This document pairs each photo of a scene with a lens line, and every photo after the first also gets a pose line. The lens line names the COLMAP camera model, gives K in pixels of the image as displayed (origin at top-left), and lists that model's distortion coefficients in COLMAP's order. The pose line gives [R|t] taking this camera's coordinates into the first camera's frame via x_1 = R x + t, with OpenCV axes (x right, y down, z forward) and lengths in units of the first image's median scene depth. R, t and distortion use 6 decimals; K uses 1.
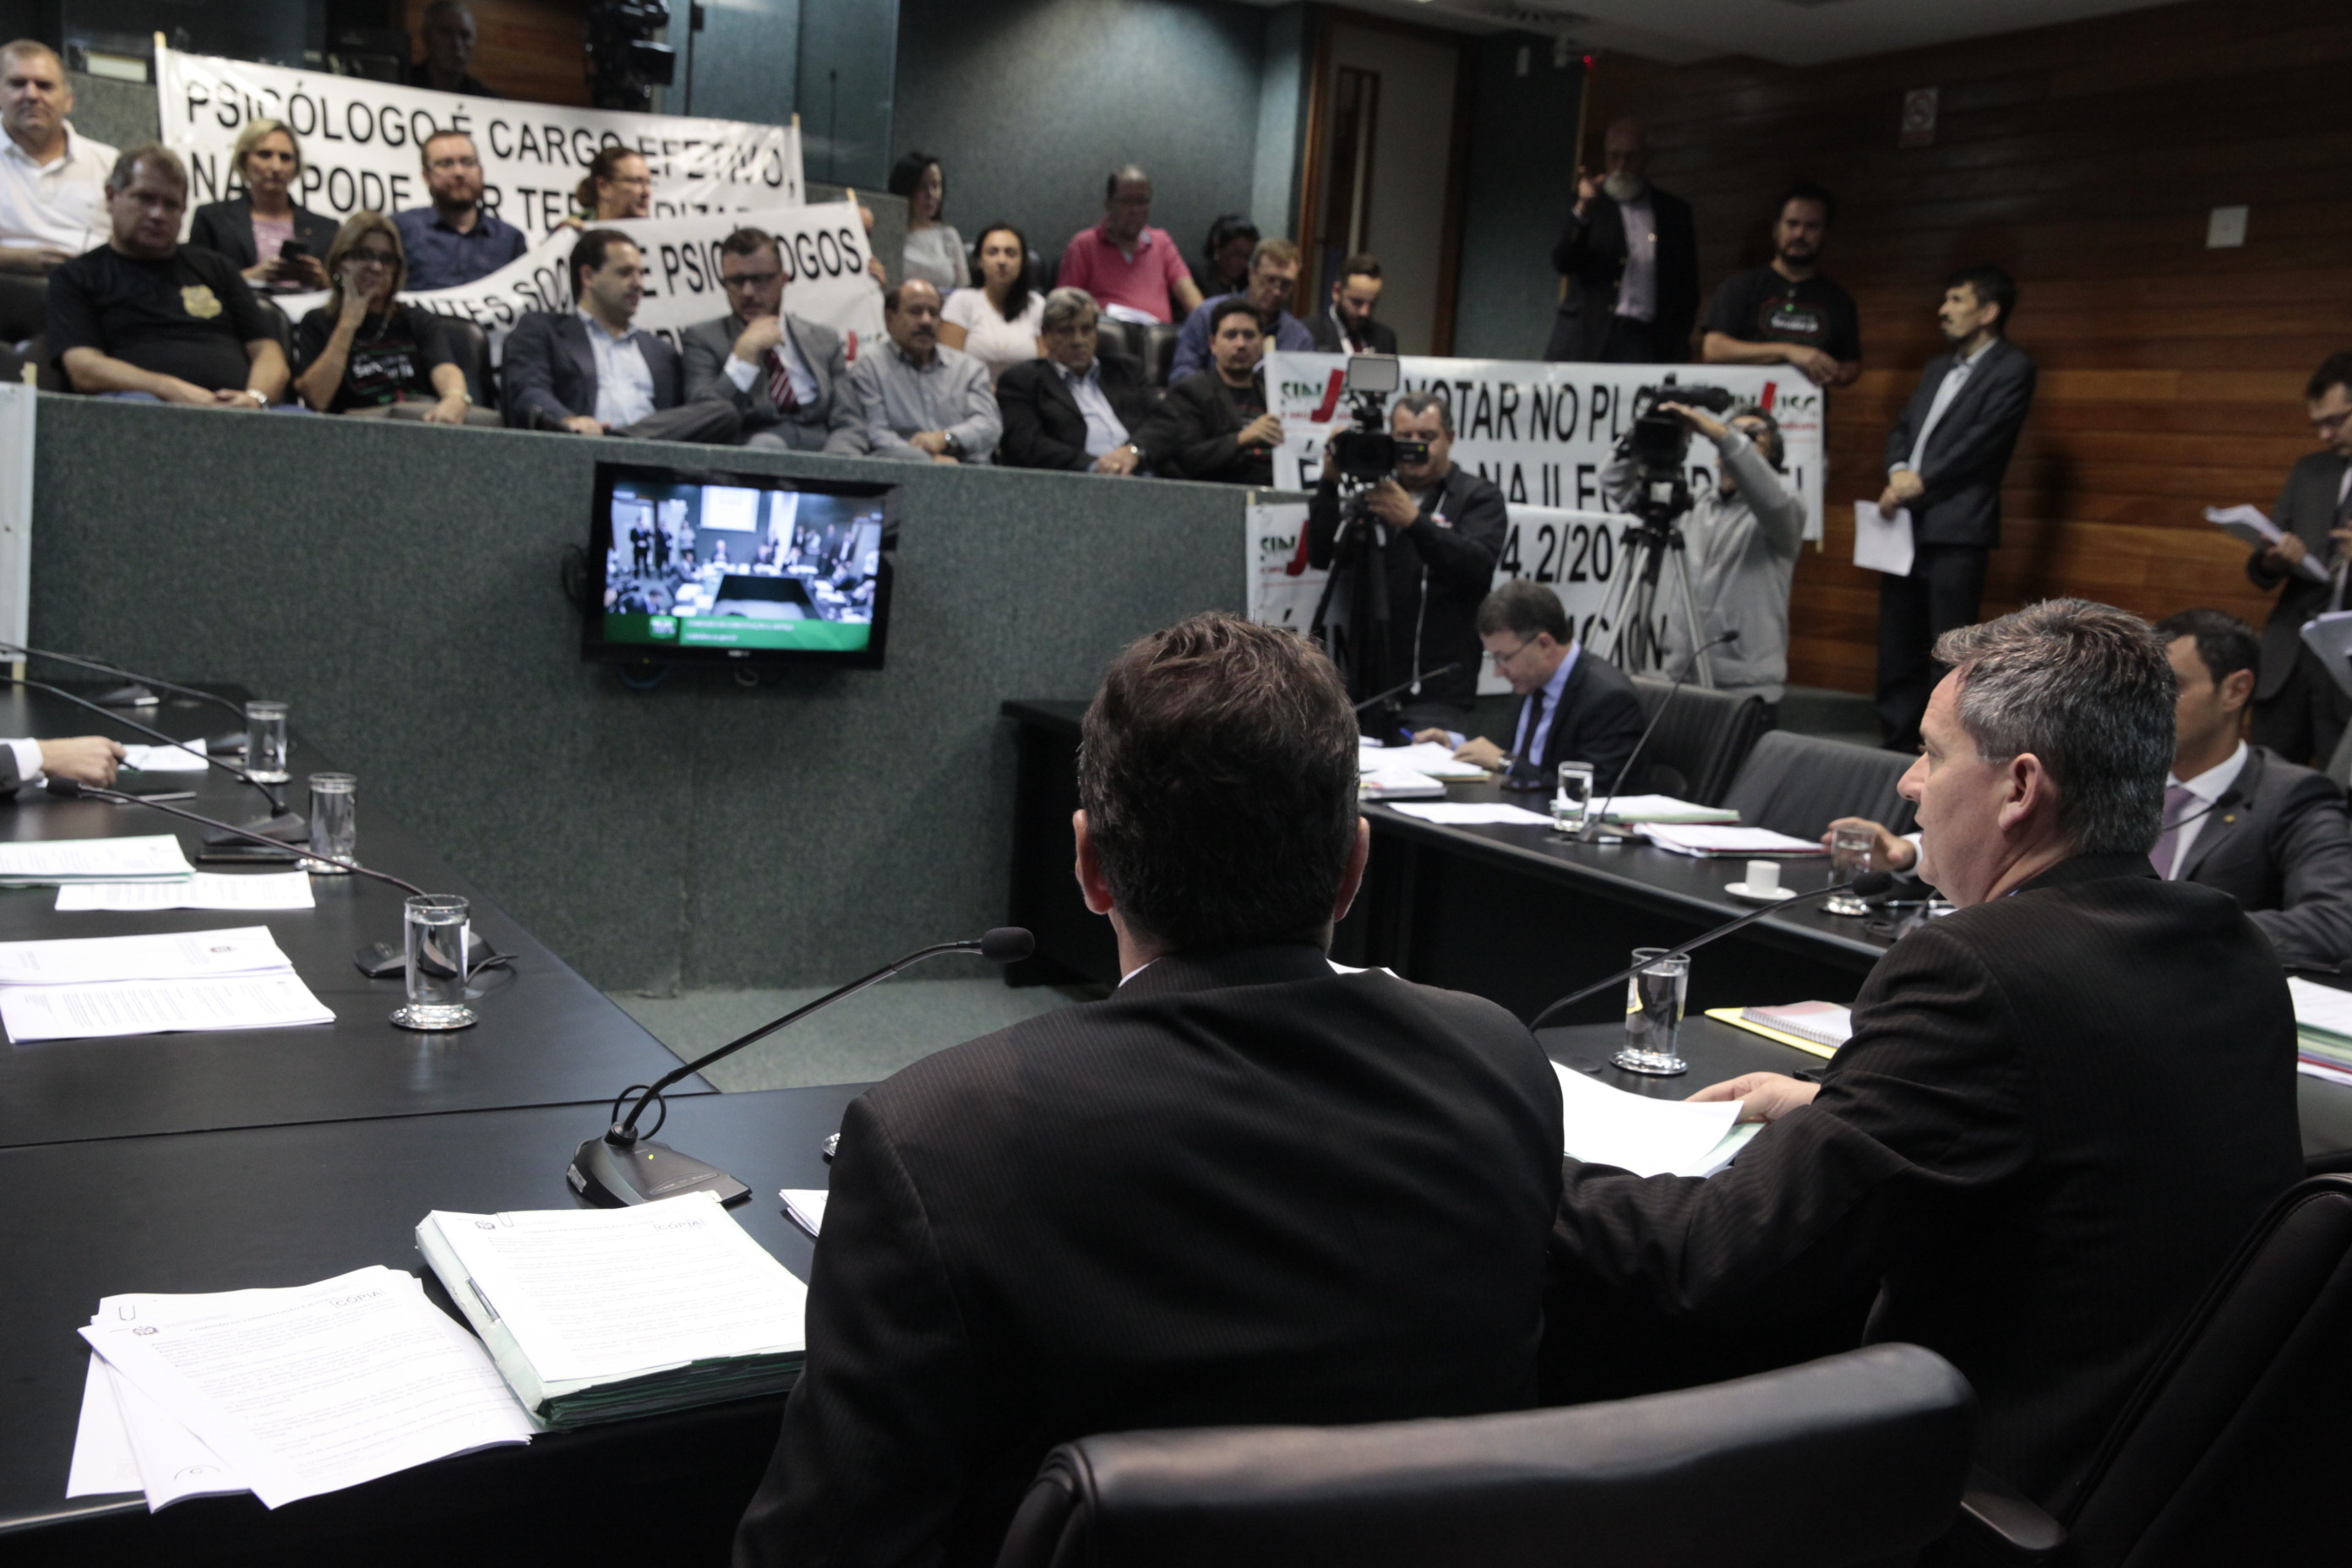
lens RADIAL K [[2183.6, 0, 1166.4], [0, 2183.6, 800.1], [0, 0, 1]] dist [0.001211, 0.000000]
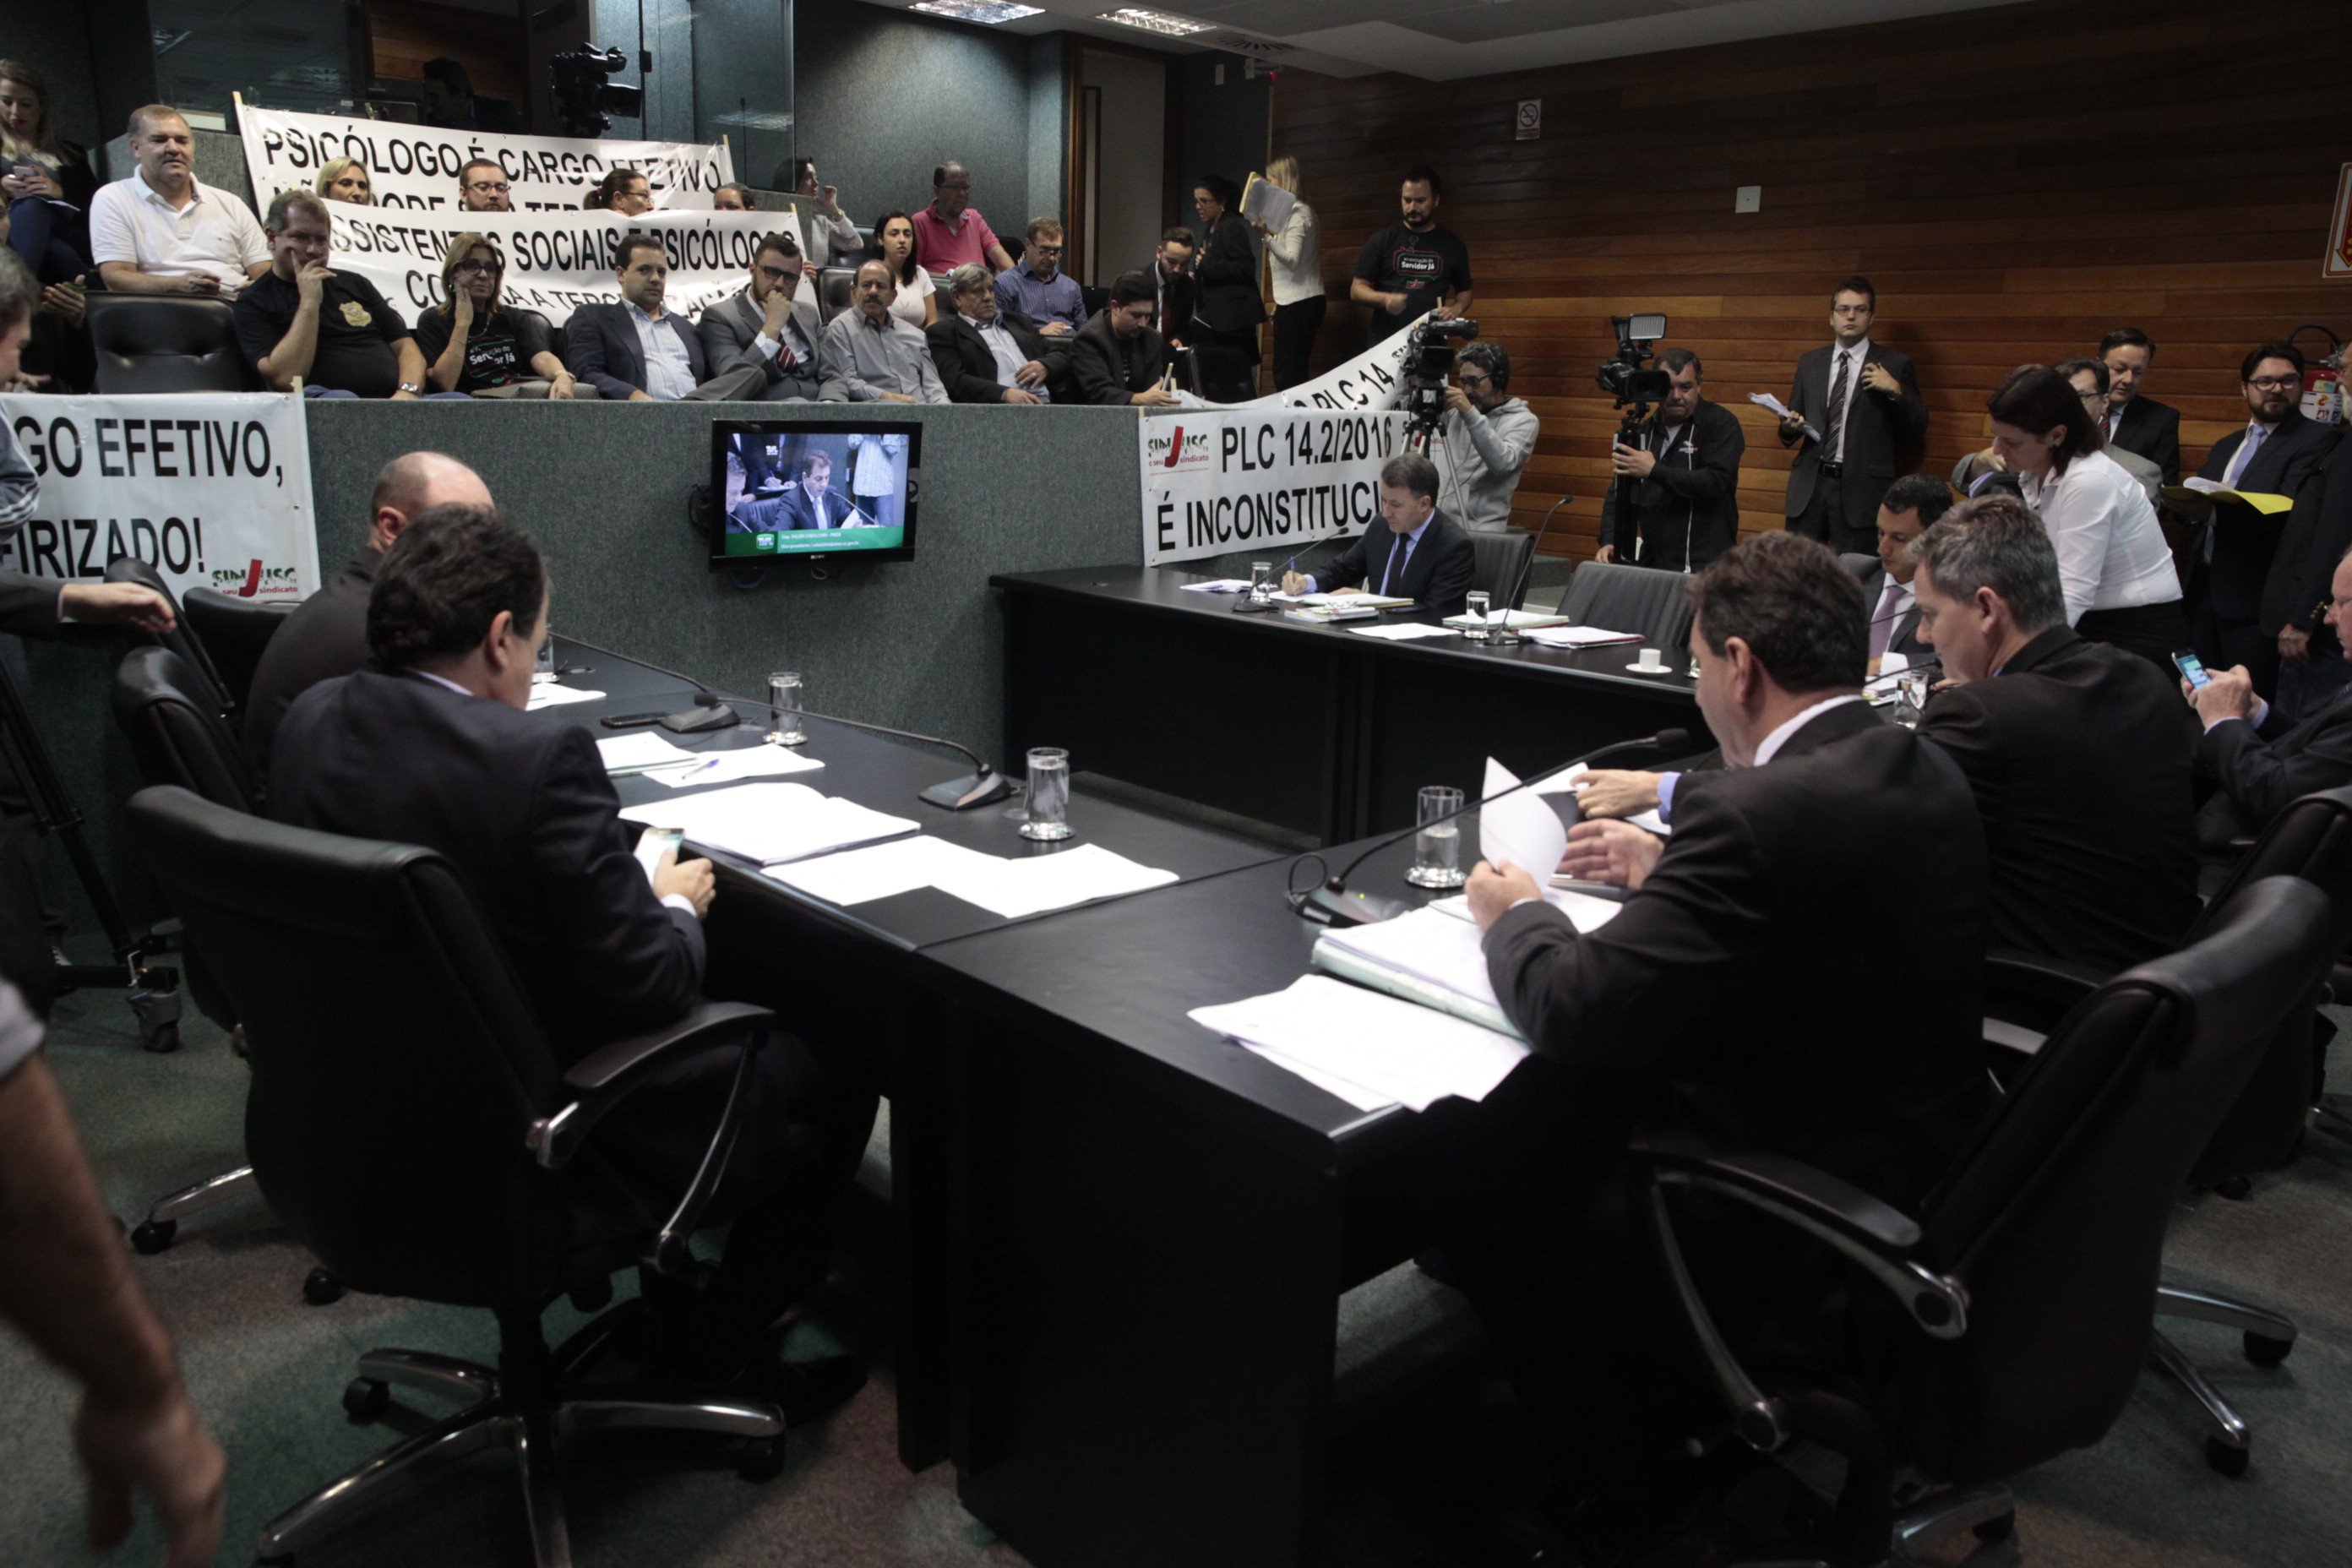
lens RADIAL K [[1647.3, 0, 1195.0], [0, 1647.3, 801.3], [0, 0, 1]] dist [-0.093541, 0.066633]
pose [[0.973272, -0.103400, 0.205060, -0.178912], [0.080180, 0.989712, 0.118500, -0.017558], [-0.215203, -0.098891, 0.971549, -0.041180]]
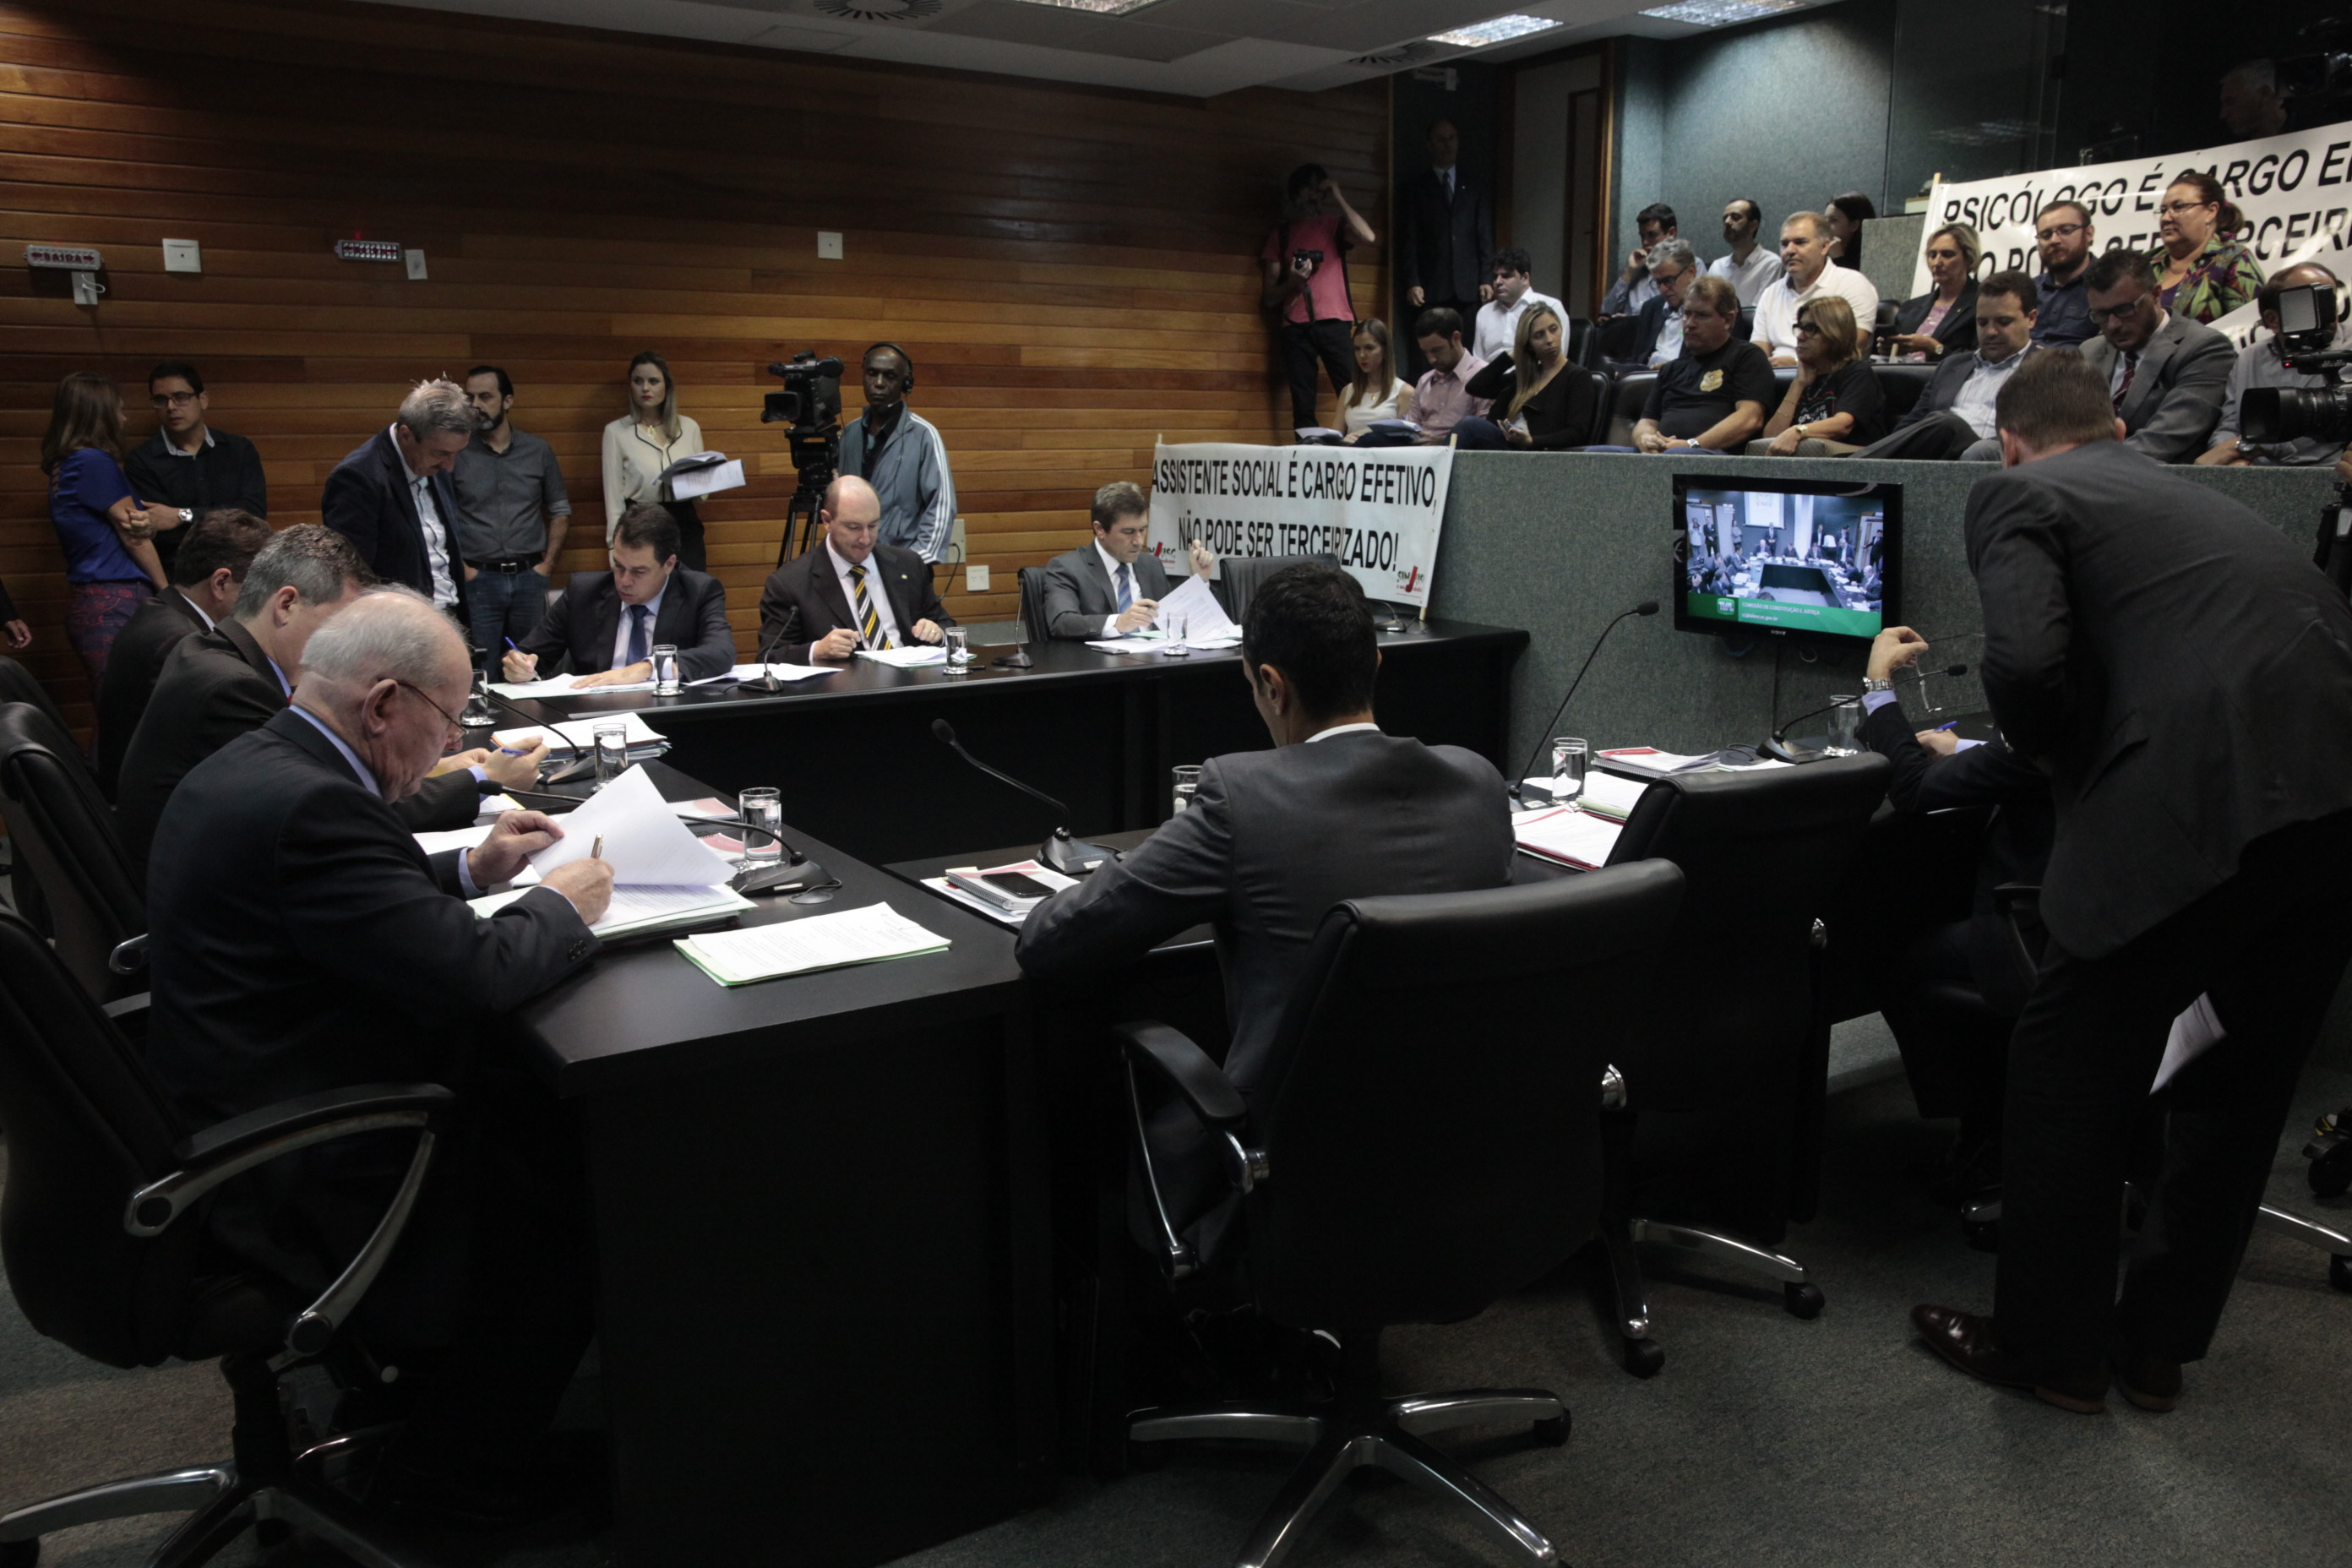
lens RADIAL K [[1827.7, 0, 1178.8], [0, 1827.7, 788.4], [0, 0, 1]] dist [-0.066845, 0.066190]
pose [[0.031861, 0.118730, -0.992415, 0.724702], [-0.140840, 0.983546, 0.113147, -0.046338], [0.989520, 0.136167, 0.048059, 0.602180]]
